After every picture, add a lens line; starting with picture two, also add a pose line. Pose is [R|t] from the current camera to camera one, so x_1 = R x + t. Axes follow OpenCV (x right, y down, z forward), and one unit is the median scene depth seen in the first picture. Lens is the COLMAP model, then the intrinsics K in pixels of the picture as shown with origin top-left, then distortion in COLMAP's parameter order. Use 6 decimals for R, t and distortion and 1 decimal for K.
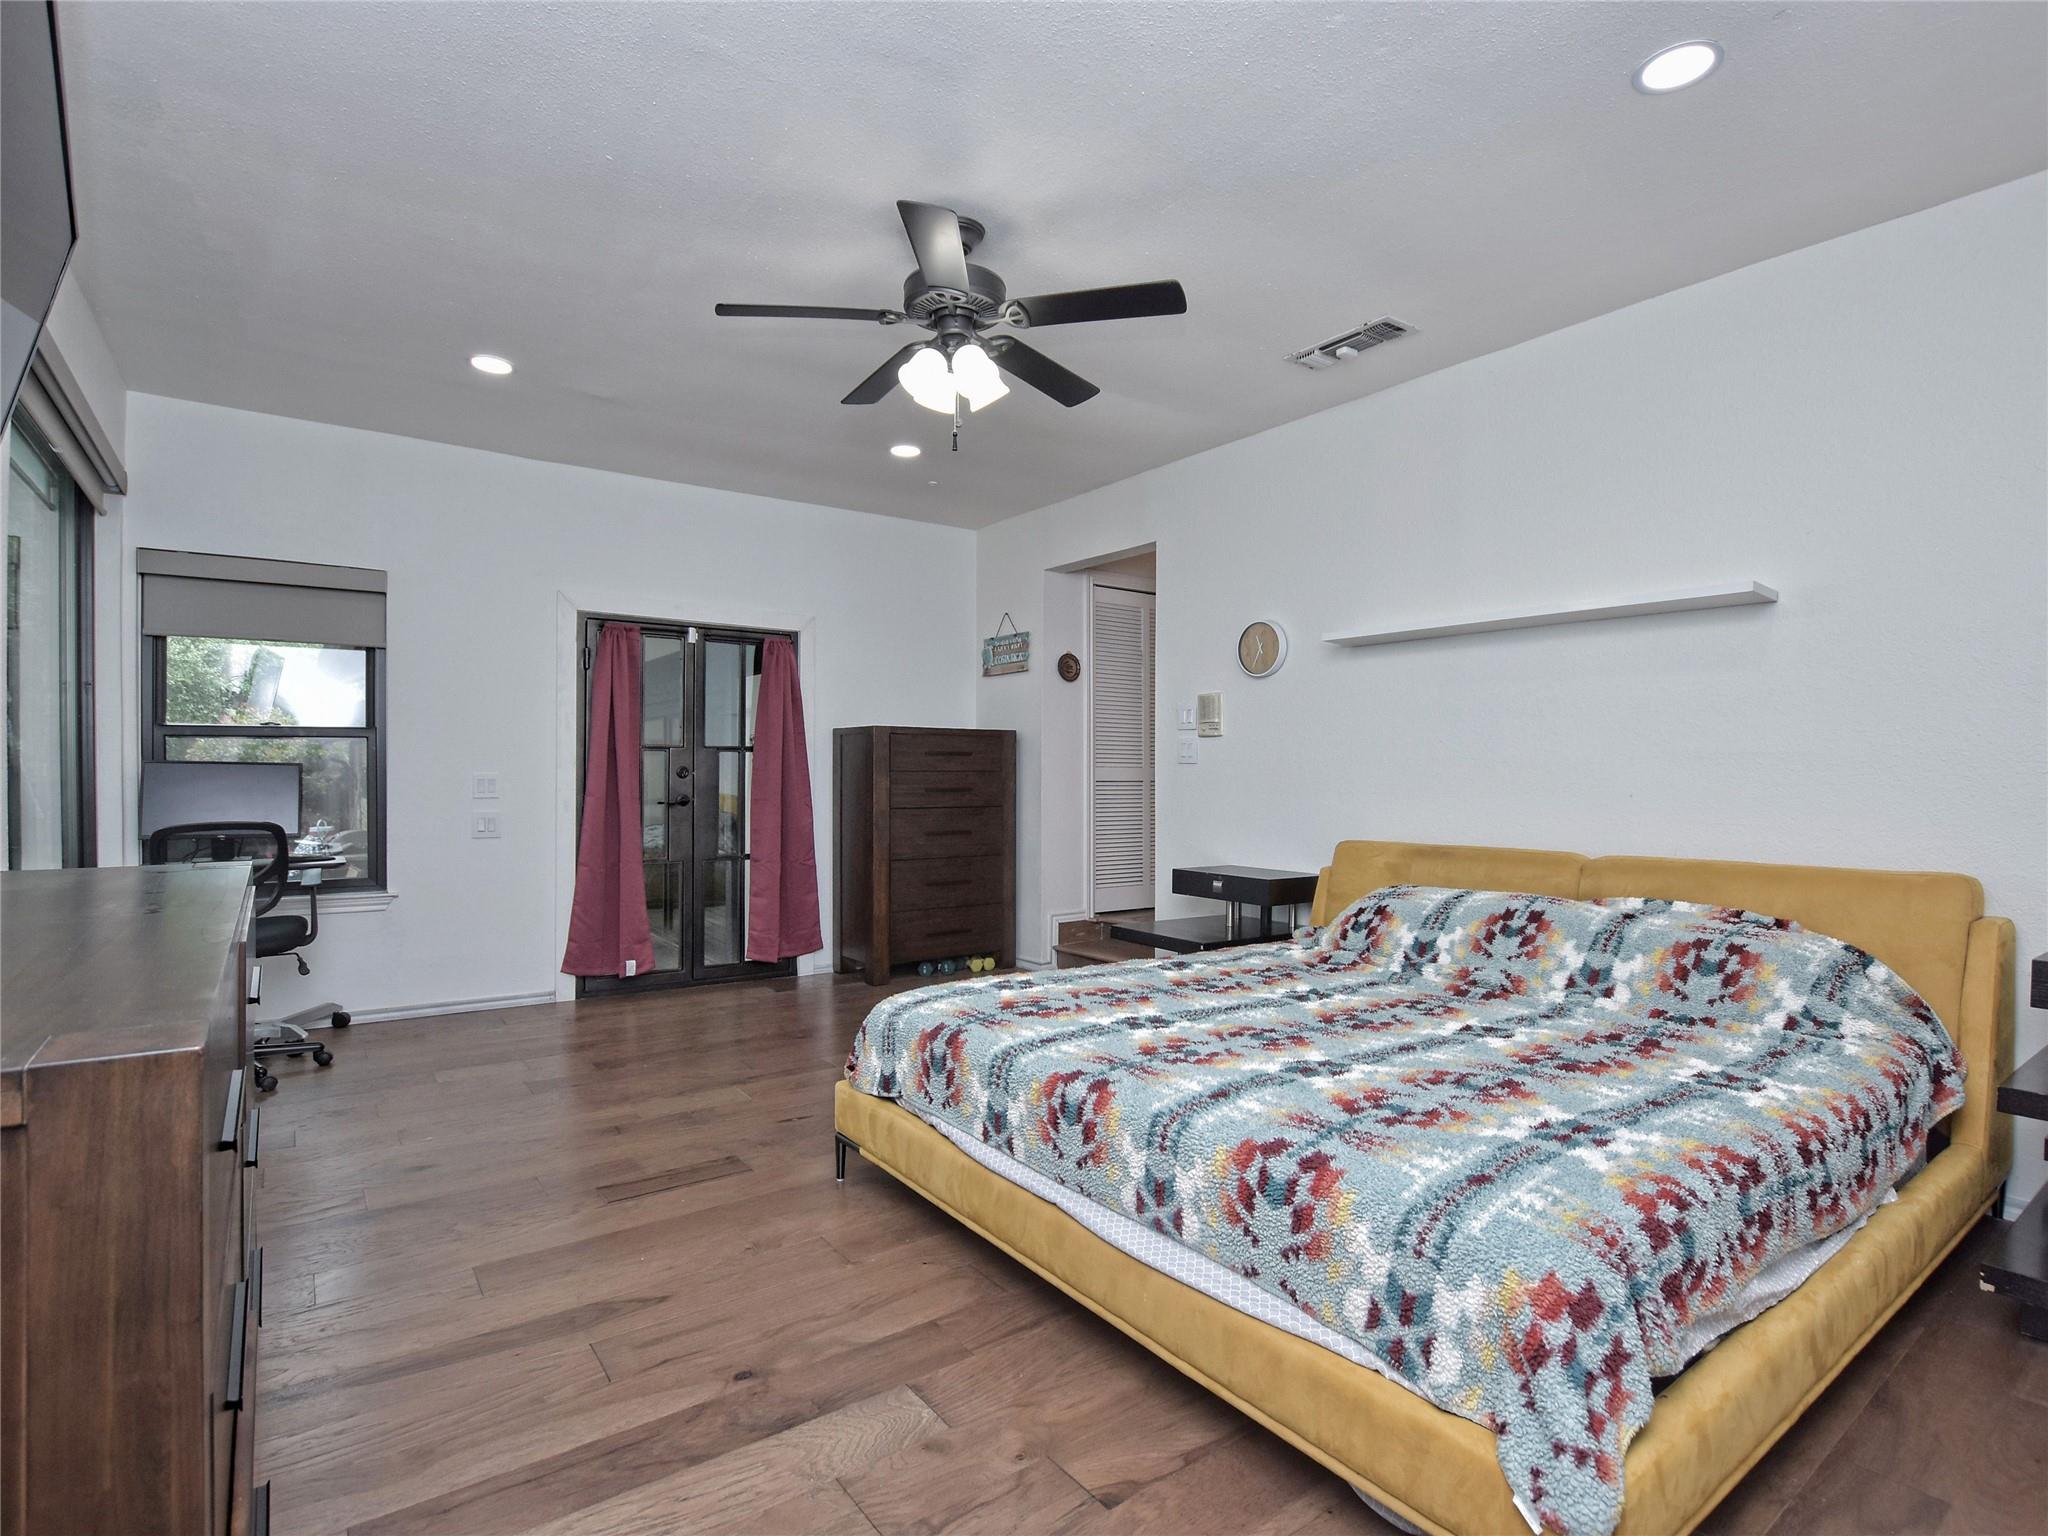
lens RADIAL K [[1017.4, 0, 1018.9], [0, 1017.4, 770.5], [0, 0, 1]] dist [-0.031836, 0.002065]
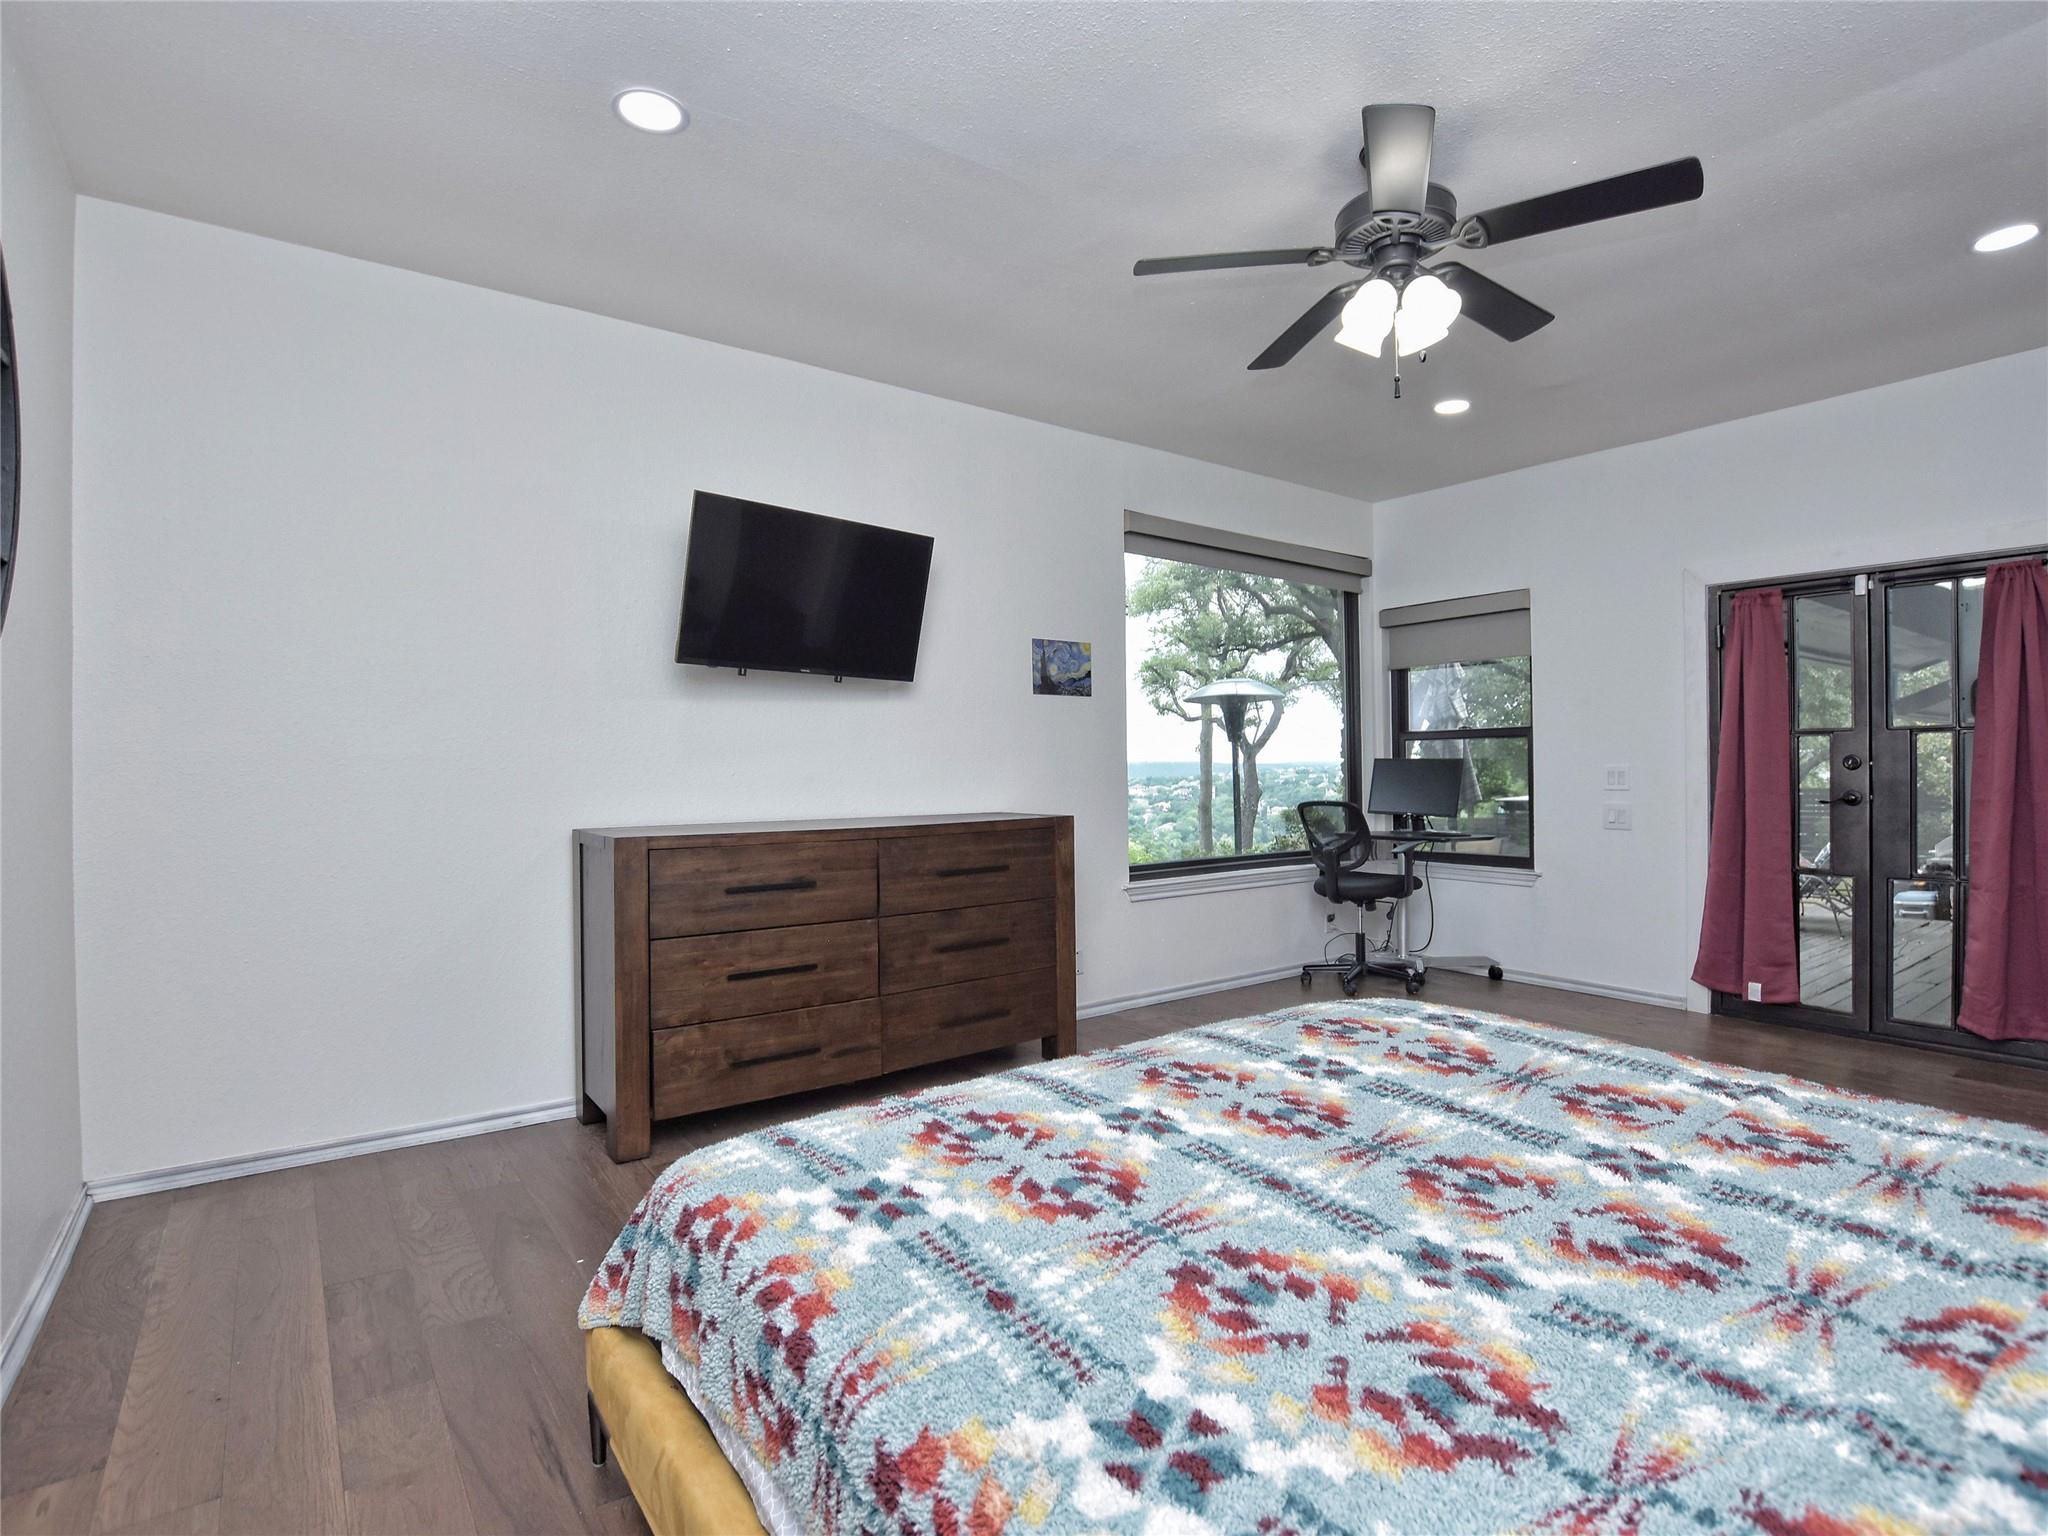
lens RADIAL K [[1017.4, 0, 1018.9], [0, 1017.4, 770.5], [0, 0, 1]] dist [-0.031836, 0.002065]
pose [[0.003068, -0.002389, -0.999992, 0.523125], [0.005904, 0.999980, -0.002371, 0.006989], [0.999978, -0.005897, 0.003082, 0.427465]]
